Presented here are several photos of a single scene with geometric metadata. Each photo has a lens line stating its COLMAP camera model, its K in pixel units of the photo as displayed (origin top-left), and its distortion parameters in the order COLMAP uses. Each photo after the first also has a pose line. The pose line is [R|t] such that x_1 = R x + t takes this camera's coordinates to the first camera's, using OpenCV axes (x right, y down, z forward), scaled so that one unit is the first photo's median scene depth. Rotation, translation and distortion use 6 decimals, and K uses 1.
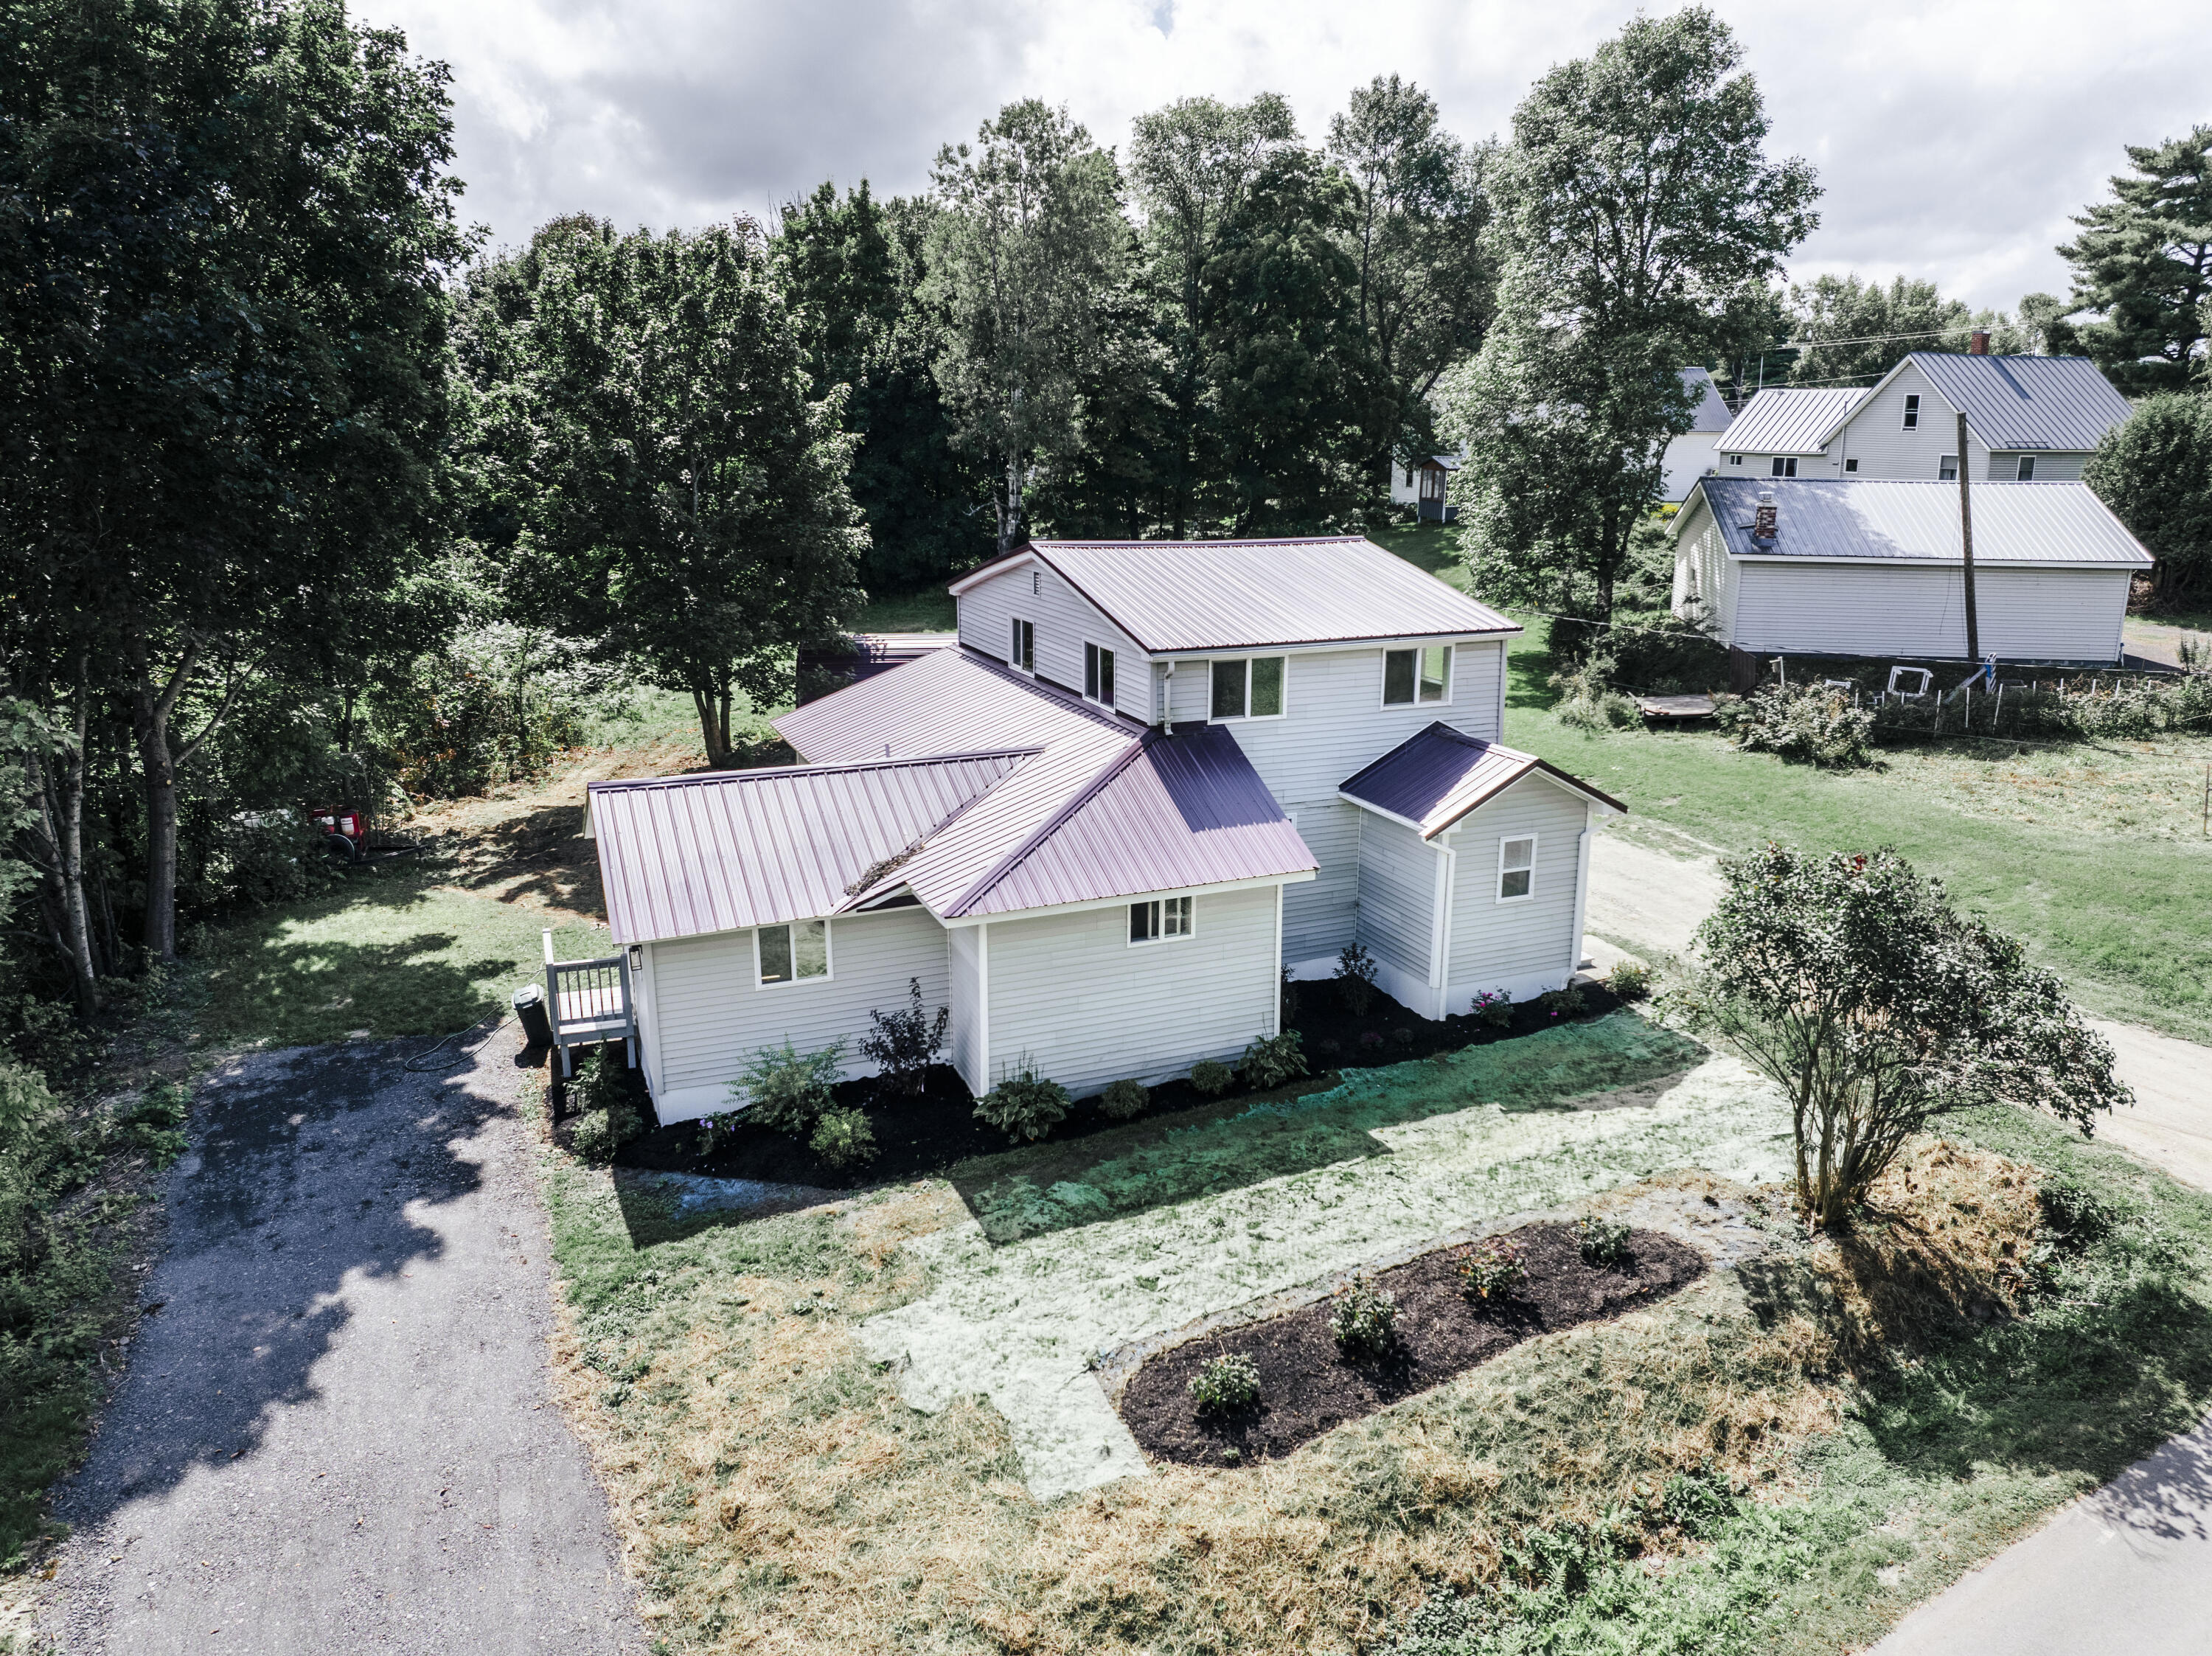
lens RADIAL K [[1540.0, 0, 1113.2], [0, 1540.0, 826.6], [0, 0, 1]] dist [-0.035780, 0.000336]
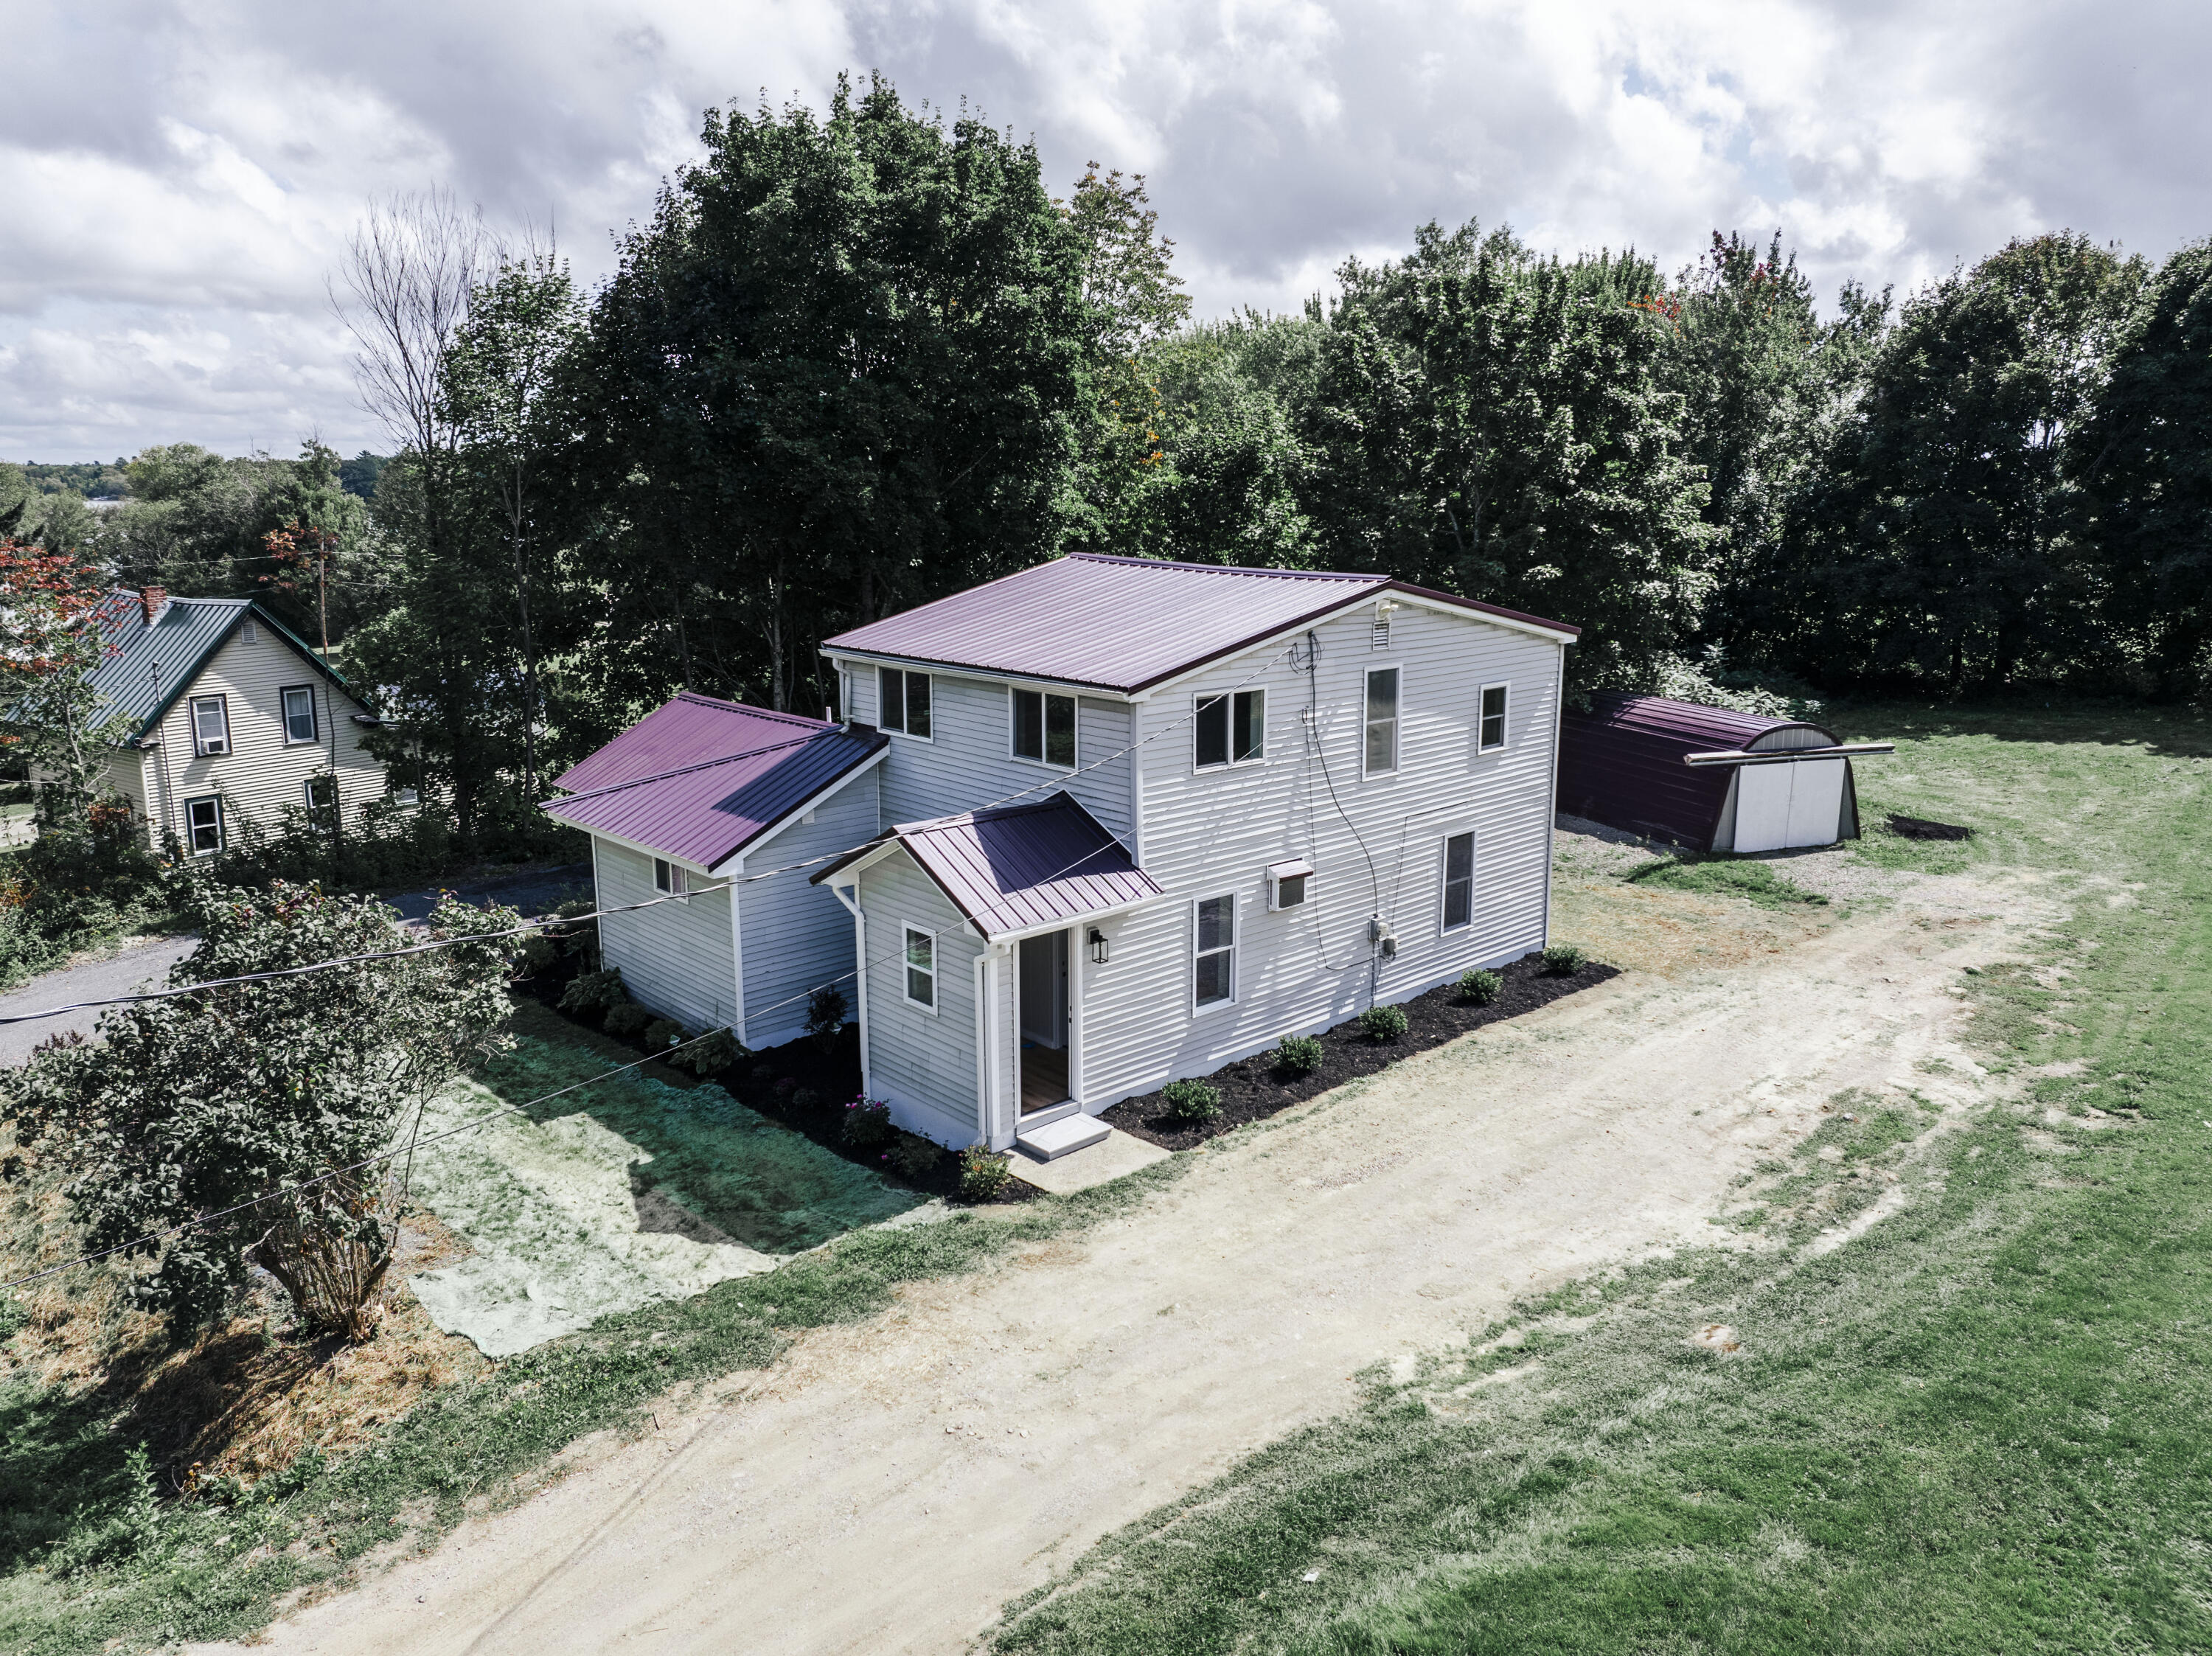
lens RADIAL K [[1540.0, 0, 1113.2], [0, 1540.0, 826.6], [0, 0, 1]] dist [-0.035780, 0.000336]
pose [[0.340013, 0.201919, -0.918488, 1.101245], [-0.242979, 0.962377, 0.121620, -0.178129], [0.908489, 0.181821, 0.376283, 0.850412]]
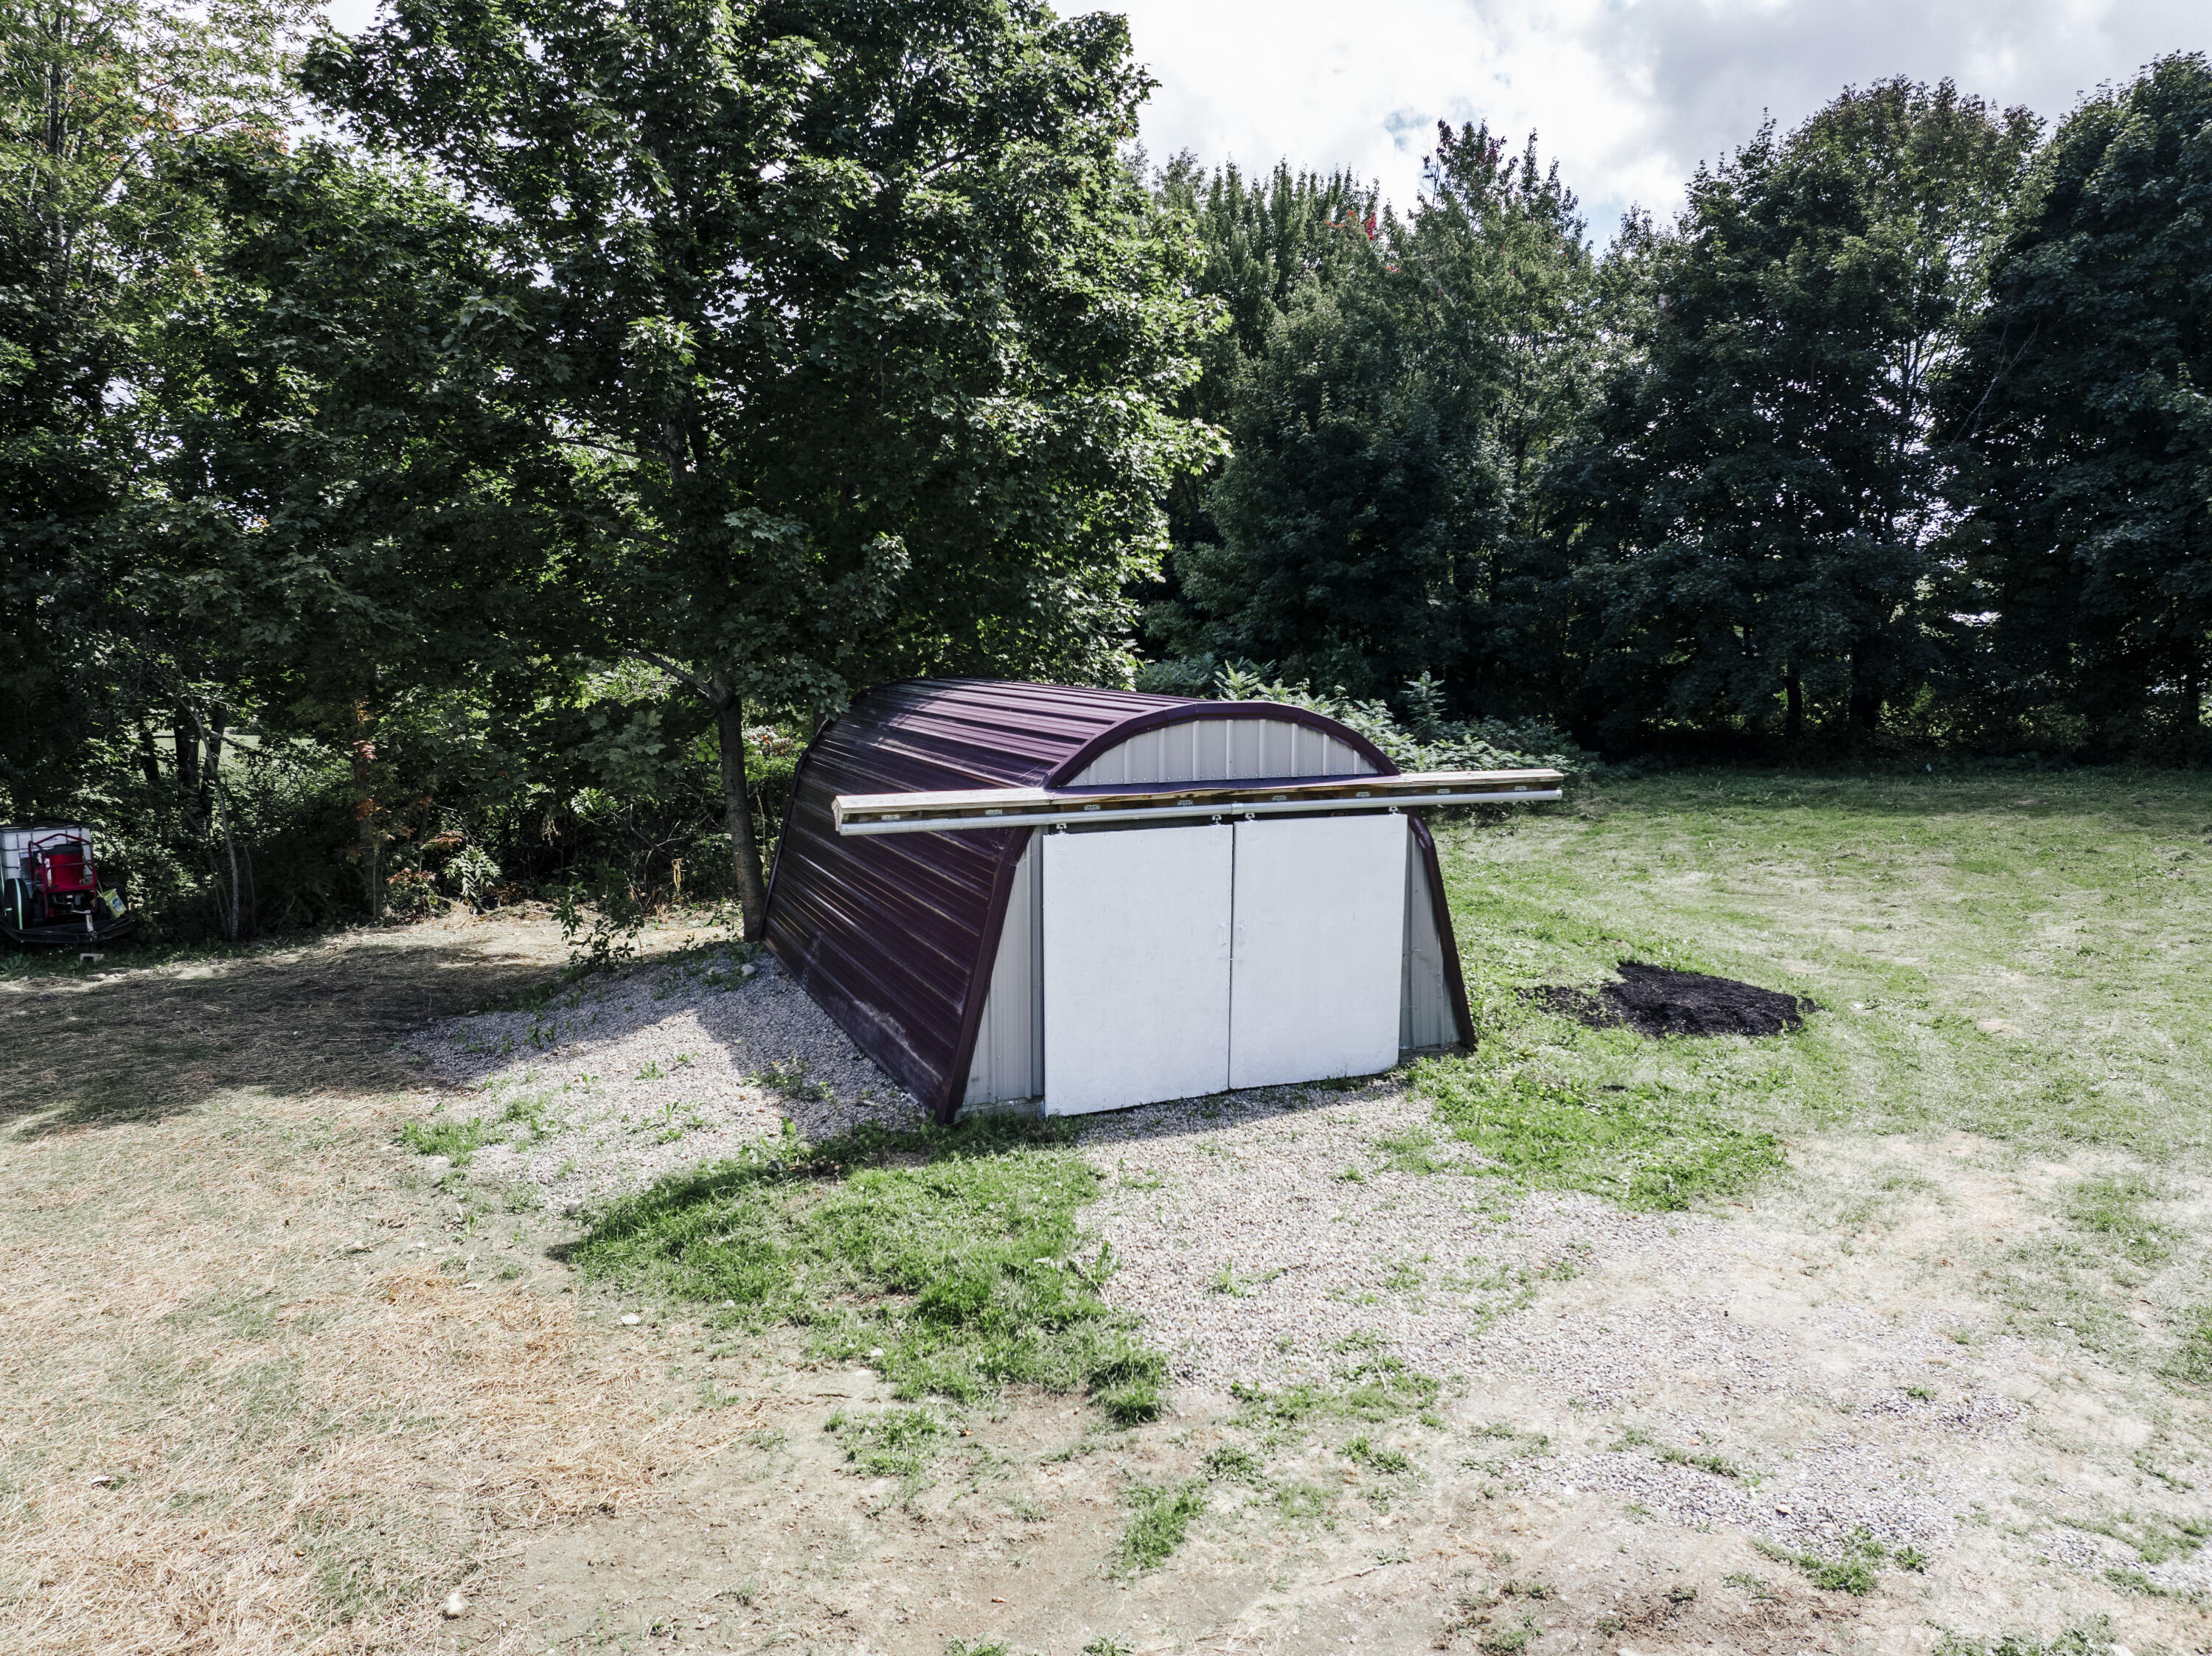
lens RADIAL K [[1540.0, 0, 1113.2], [0, 1540.0, 826.6], [0, 0, 1]] dist [-0.035780, 0.000336]
pose [[0.407354, 0.129489, -0.904044, 0.333611], [-0.238374, 0.970658, 0.031621, -0.225532], [0.881612, 0.202620, 0.426268, 1.799570]]
